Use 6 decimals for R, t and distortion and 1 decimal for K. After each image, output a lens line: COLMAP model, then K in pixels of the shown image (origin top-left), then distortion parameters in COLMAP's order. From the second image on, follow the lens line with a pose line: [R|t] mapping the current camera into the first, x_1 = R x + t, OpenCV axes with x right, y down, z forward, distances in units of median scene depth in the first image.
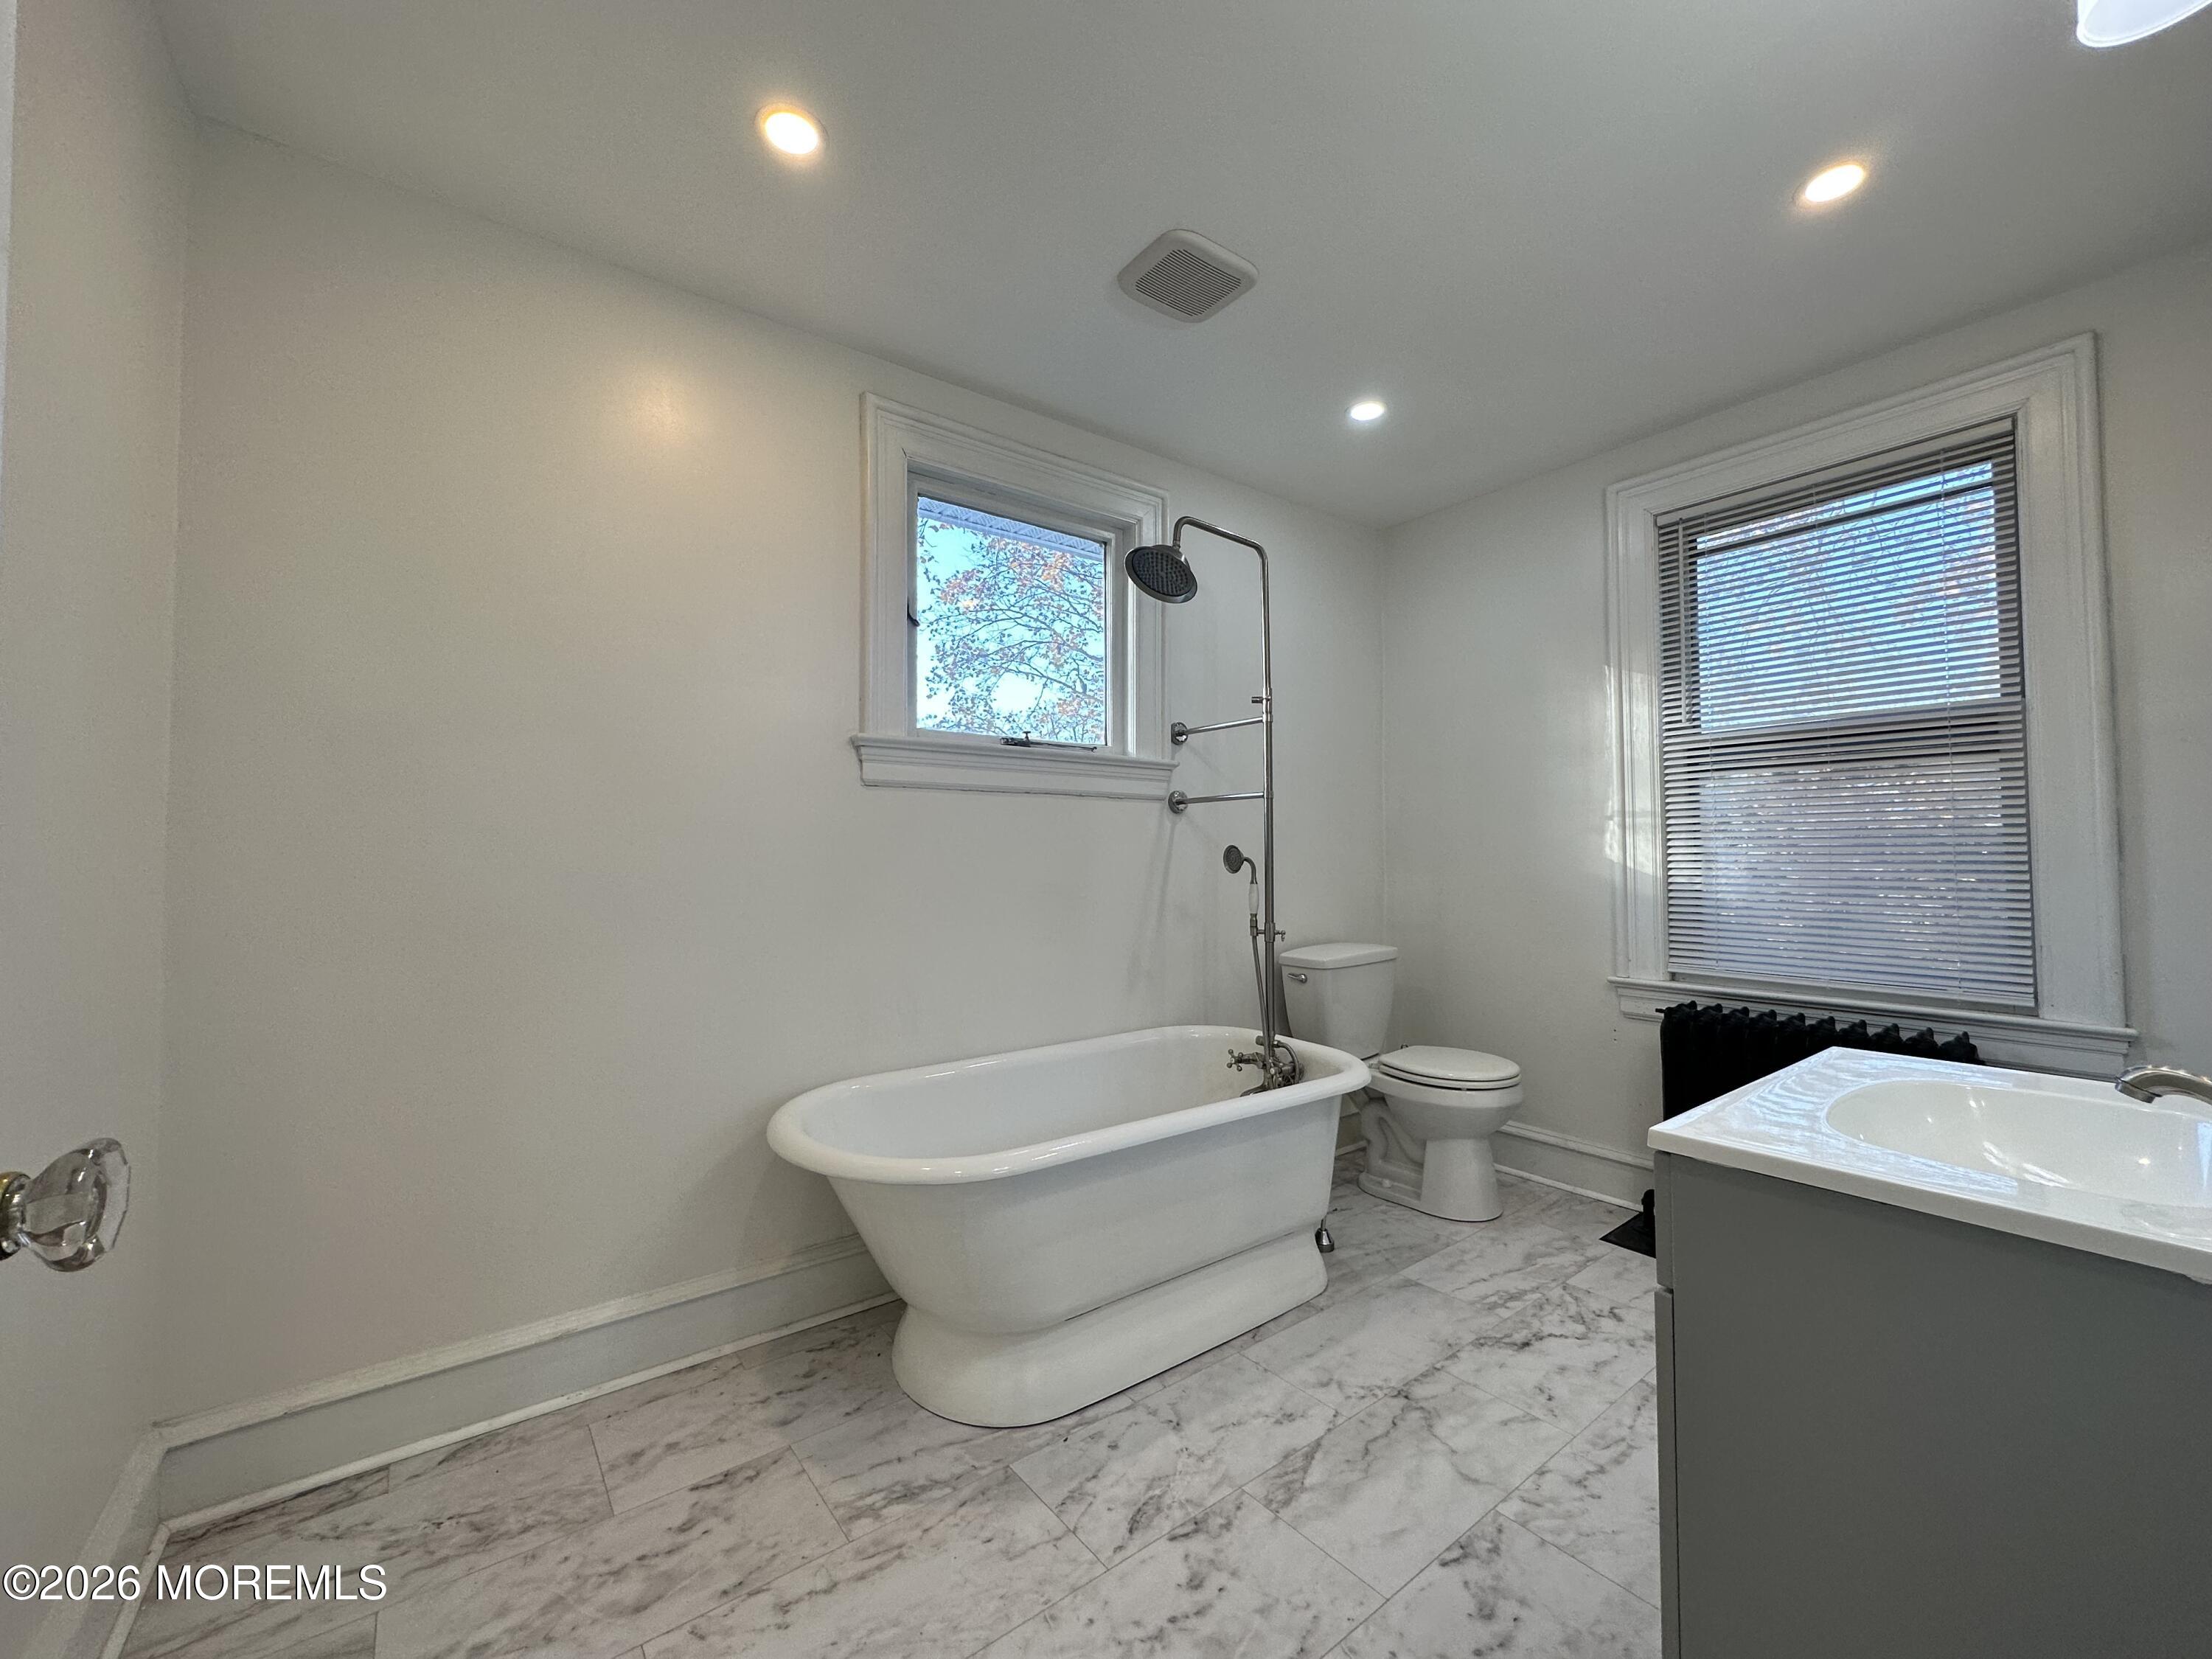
lens RADIAL K [[883.8, 0, 1104.0], [0, 883.8, 828.5], [0, 0, 1]] dist [-0.001610, -0.000042]
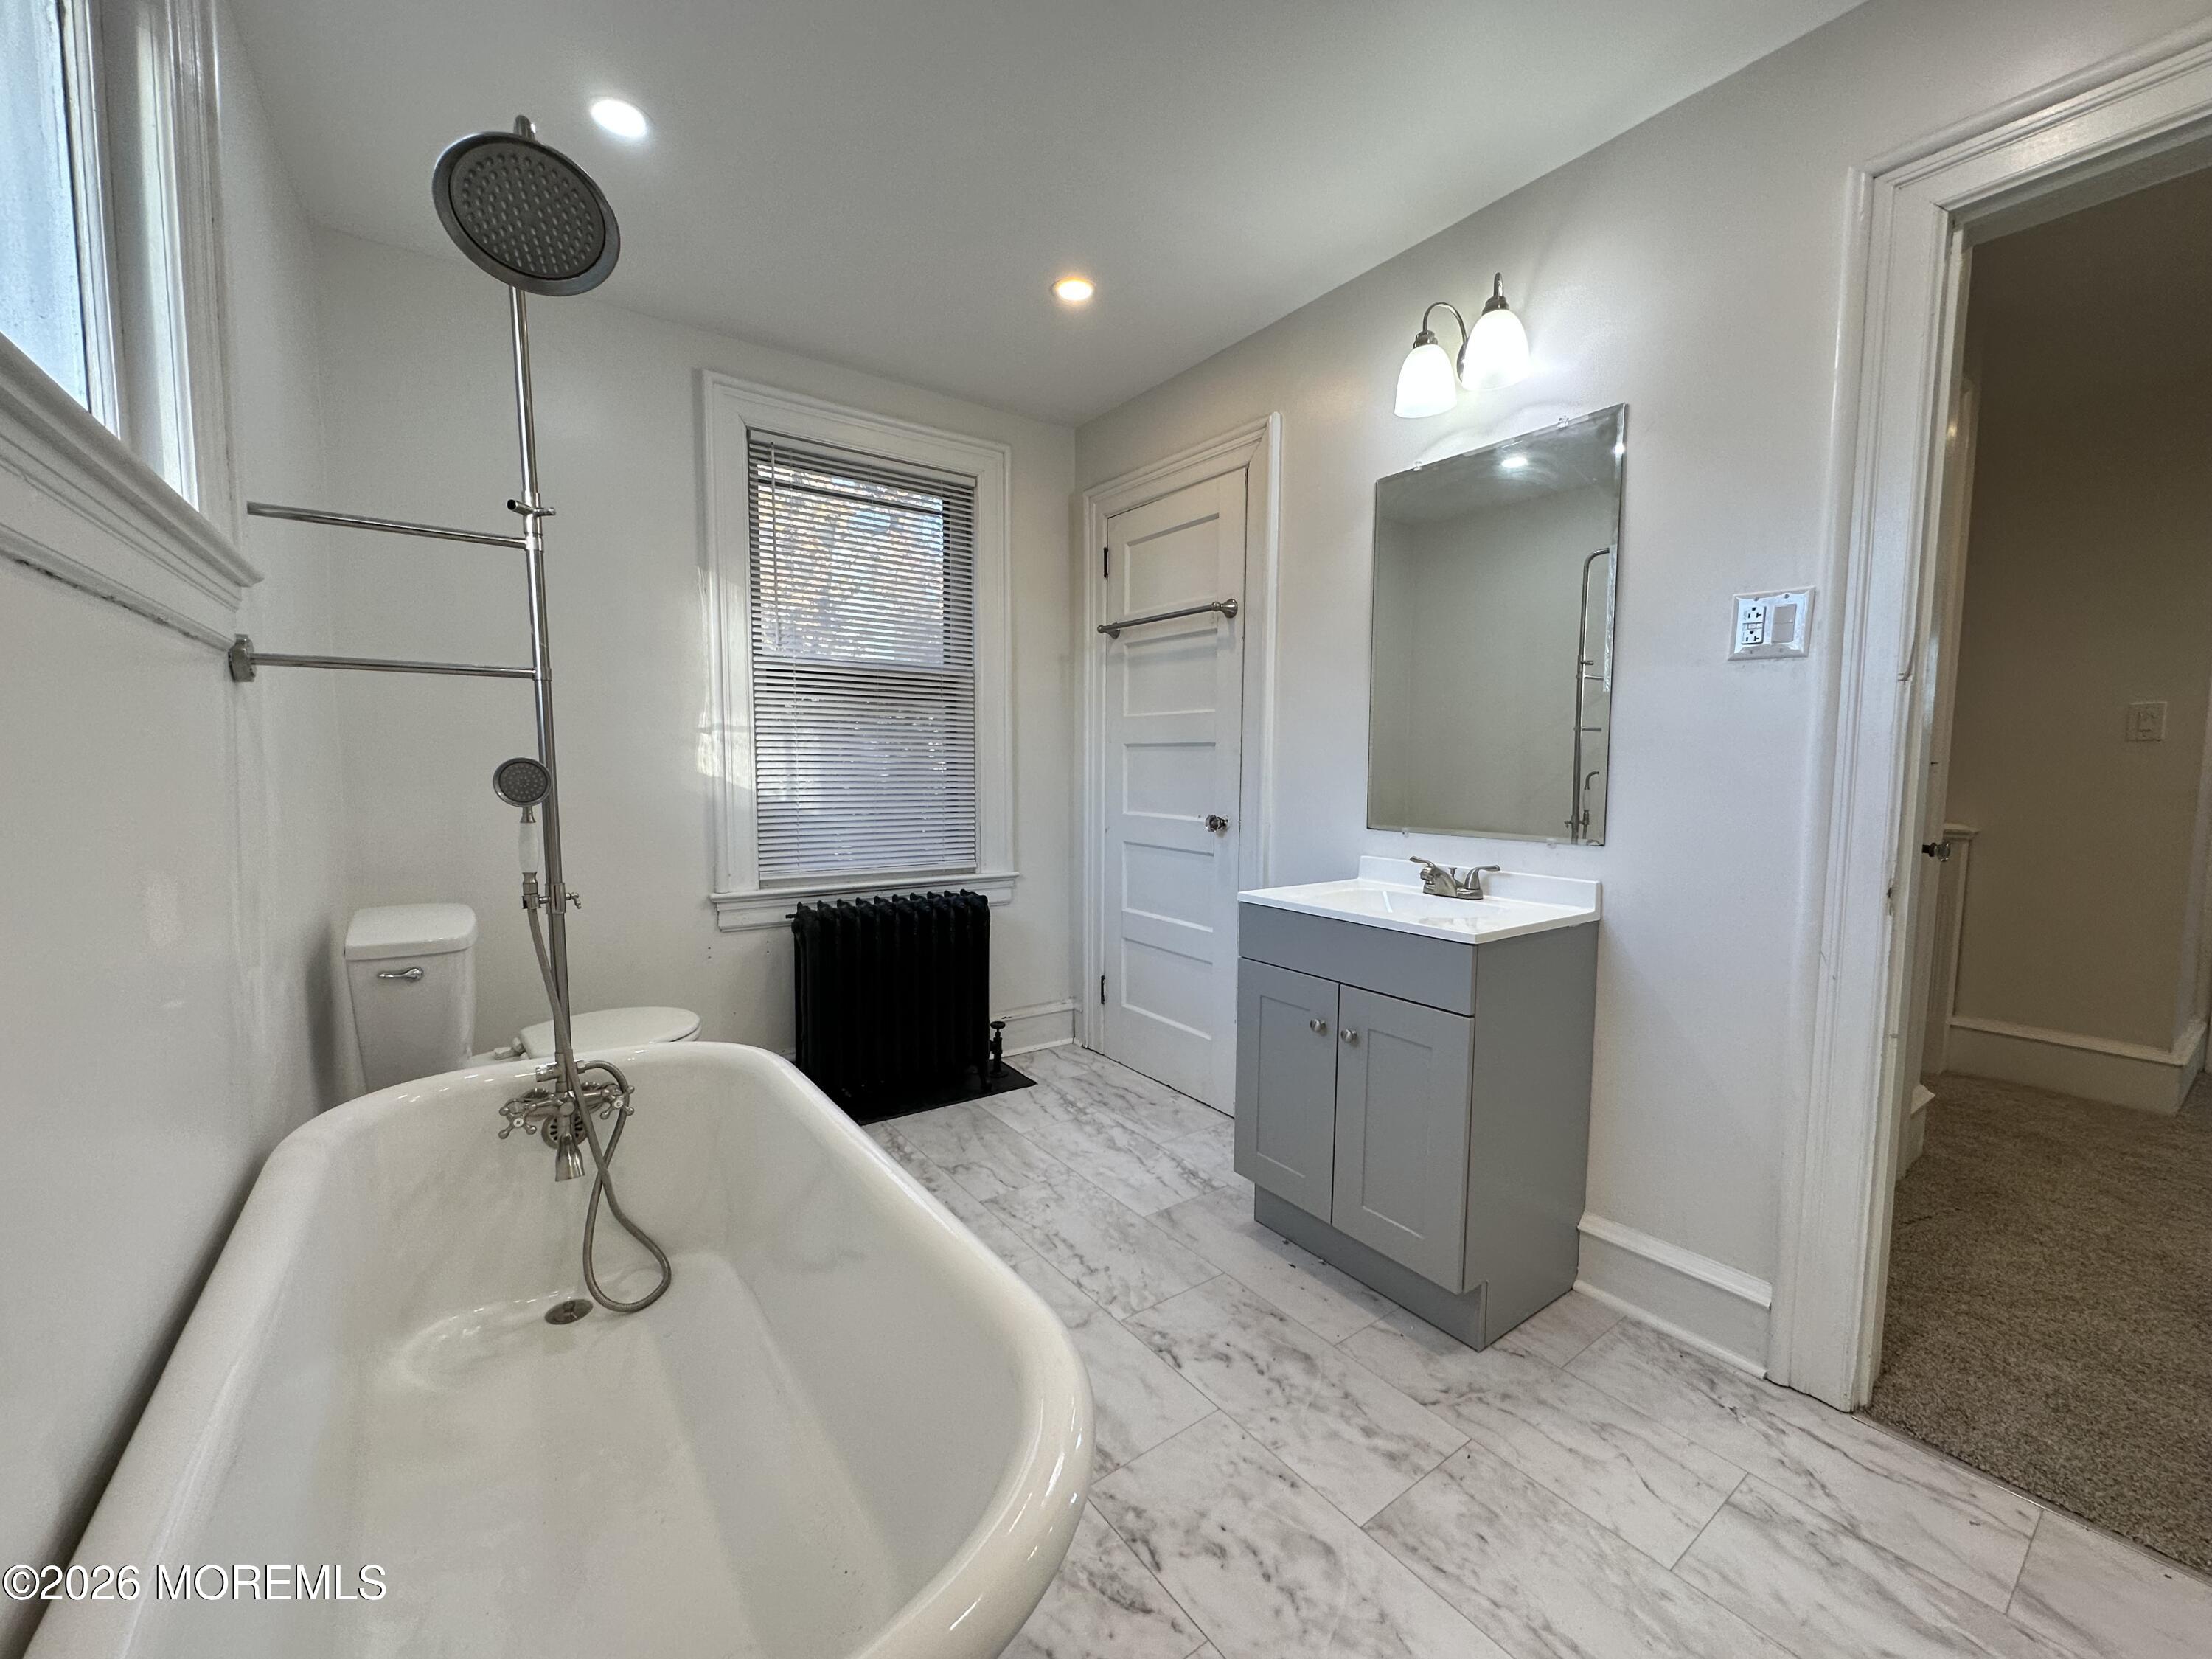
lens RADIAL K [[883.8, 0, 1103.7], [0, 883.8, 828.7], [0, 0, 1]] dist [-0.001610, -0.000042]
pose [[0.023204, -0.072948, 0.997066, -0.473260], [-0.041520, 0.996404, 0.073866, 0.006434], [-0.998868, -0.043112, 0.020092, 0.677526]]
